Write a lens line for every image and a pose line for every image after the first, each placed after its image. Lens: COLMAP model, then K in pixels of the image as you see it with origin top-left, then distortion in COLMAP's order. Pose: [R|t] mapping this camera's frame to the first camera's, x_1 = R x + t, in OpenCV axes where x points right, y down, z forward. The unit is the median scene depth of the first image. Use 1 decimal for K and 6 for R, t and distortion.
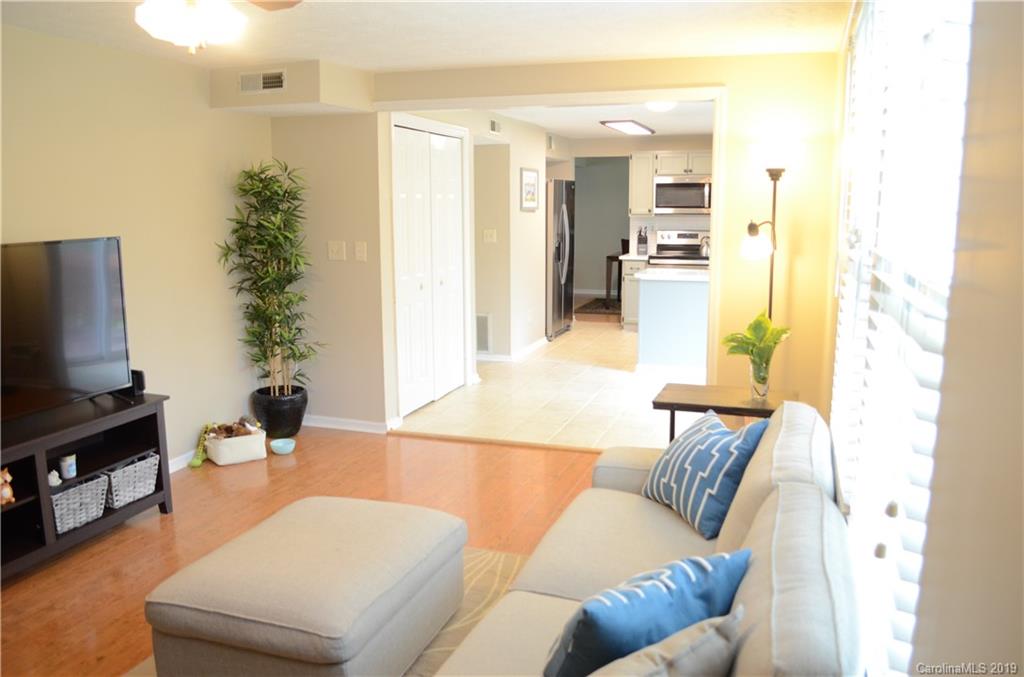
lens RADIAL K [[806.1, 0, 517.1], [0, 806.1, 335.0], [0, 0, 1]] dist [-0.072350, 0.004455]
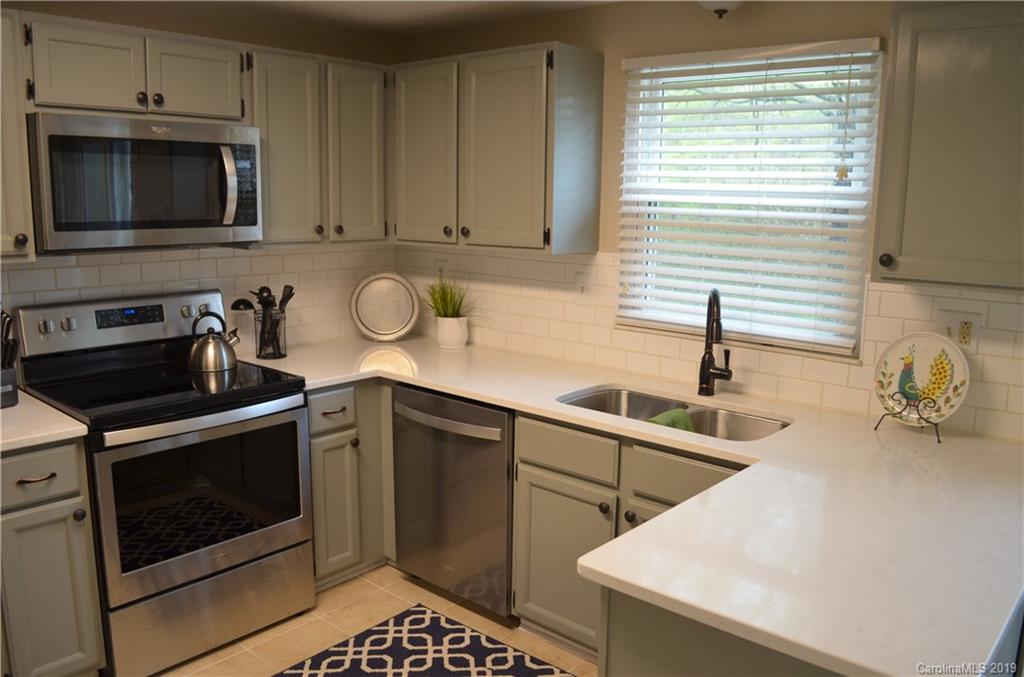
lens RADIAL K [[806.1, 0, 514.6], [0, 806.1, 342.0], [0, 0, 1]] dist [-0.072350, 0.004455]
pose [[0.370249, -0.152936, 0.916257, -0.022106], [0.131380, 0.985061, 0.111332, -0.229403], [-0.919595, 0.079157, 0.384810, 1.340787]]
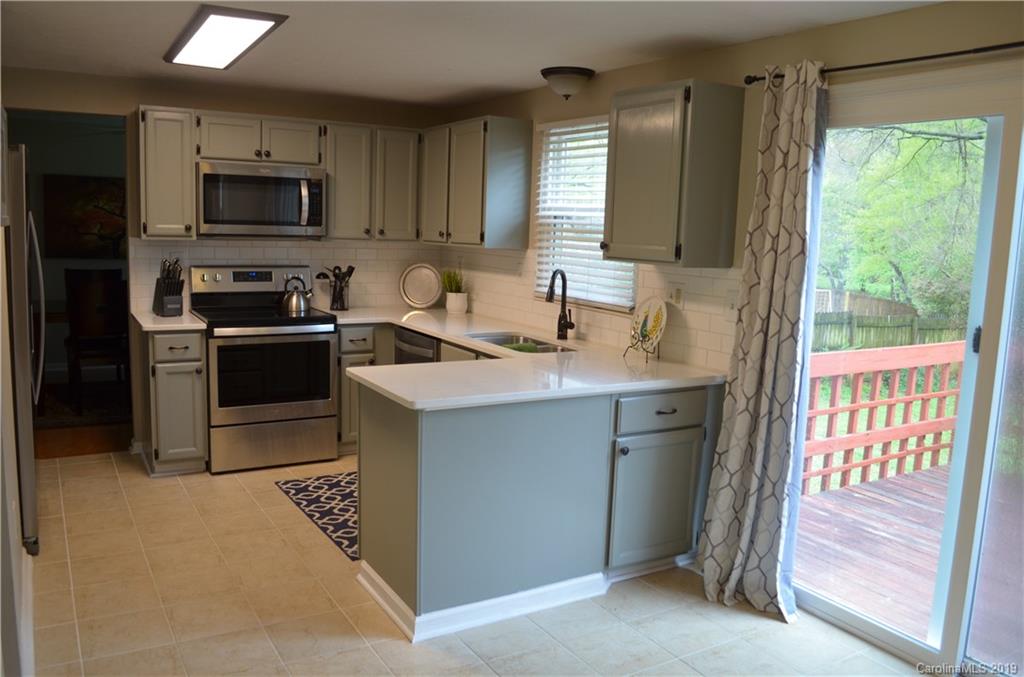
lens RADIAL K [[806.1, 0, 516.2], [0, 806.1, 341.5], [0, 0, 1]] dist [-0.072350, 0.004455]
pose [[0.644328, -0.081336, 0.760412, -0.148556], [0.085220, 0.995772, 0.034300, -0.149546], [-0.759986, 0.042702, 0.648535, 0.935932]]
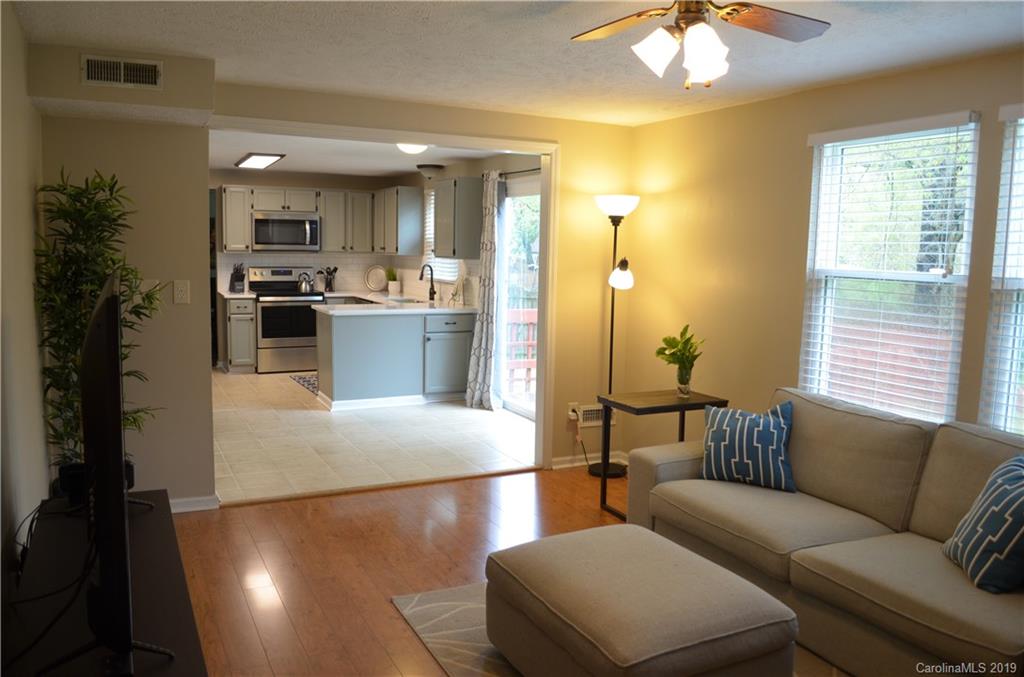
lens RADIAL K [[806.1, 0, 521.3], [0, 806.1, 344.2], [0, 0, 1]] dist [-0.072350, 0.004455]
pose [[0.699694, -0.067039, 0.711290, -0.518725], [0.091712, 0.995779, 0.003635, -0.021385], [-0.708532, 0.062691, 0.702889, 0.180483]]
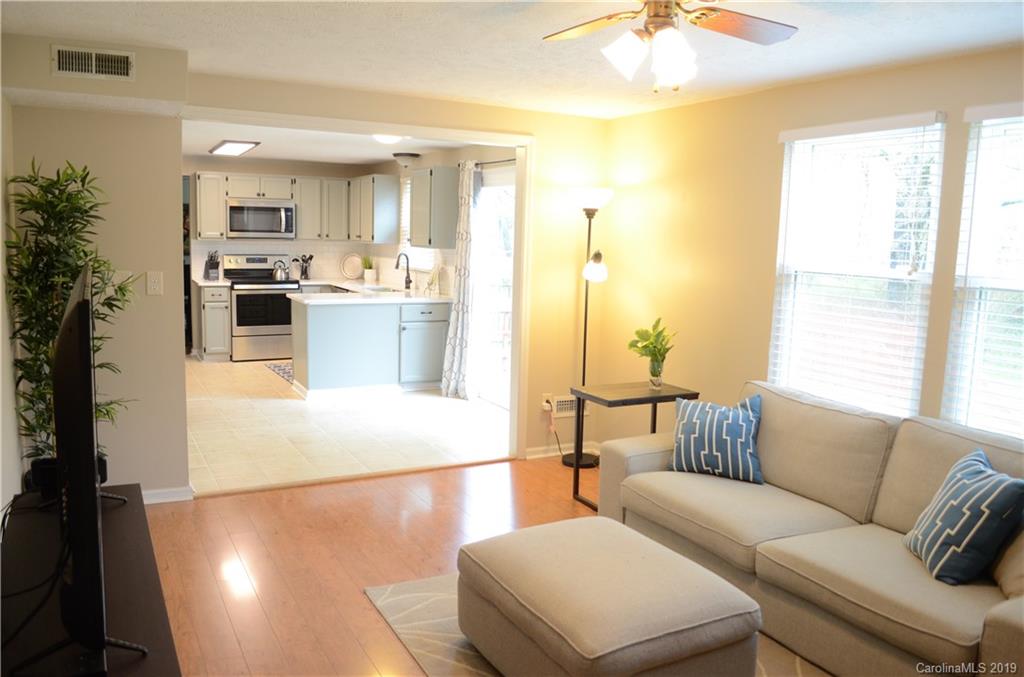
lens RADIAL K [[806.1, 0, 521.5], [0, 806.1, 343.6], [0, 0, 1]] dist [-0.072350, 0.004455]
pose [[0.679905, -0.076622, 0.729286, -0.520111], [0.087597, 0.995891, 0.022967, -0.027839], [-0.728049, 0.048268, 0.683824, 0.172572]]
